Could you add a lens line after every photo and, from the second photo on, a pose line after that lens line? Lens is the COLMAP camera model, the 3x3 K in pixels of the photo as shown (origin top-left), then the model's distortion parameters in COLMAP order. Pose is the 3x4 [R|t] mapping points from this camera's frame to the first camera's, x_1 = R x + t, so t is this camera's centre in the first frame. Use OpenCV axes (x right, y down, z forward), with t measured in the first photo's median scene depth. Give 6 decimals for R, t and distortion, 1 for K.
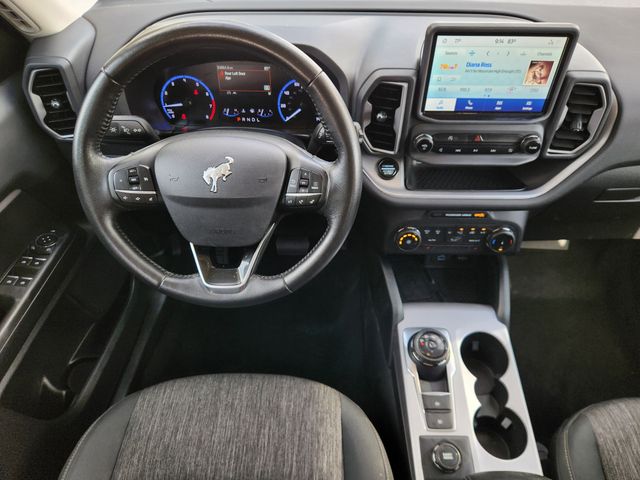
lens RADIAL K [[410.4, 0, 320.0], [0, 410.4, 240.0], [0, 0, 1]] dist [-0.001228, 0.000384]
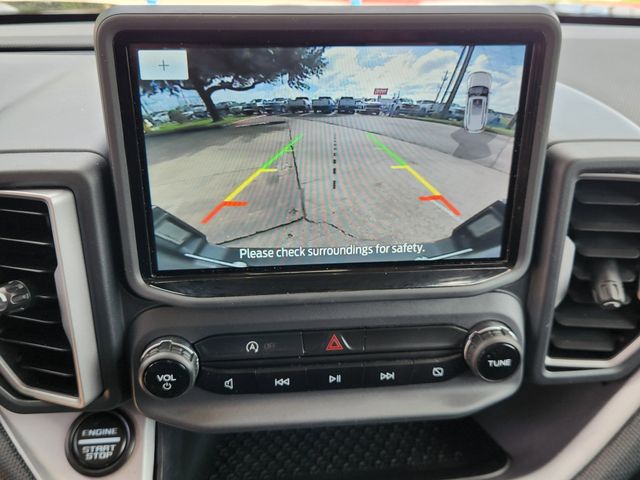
lens RADIAL K [[533.1, 0, 320.0], [0, 533.1, 240.0], [0, 0, 1]] dist [0.003749, 0.002176]
pose [[0.994727, -0.044599, 0.092357, 0.337862], [0.072913, 0.940815, -0.330986, -0.184663], [-0.072129, 0.335975, 0.939105, 0.570834]]
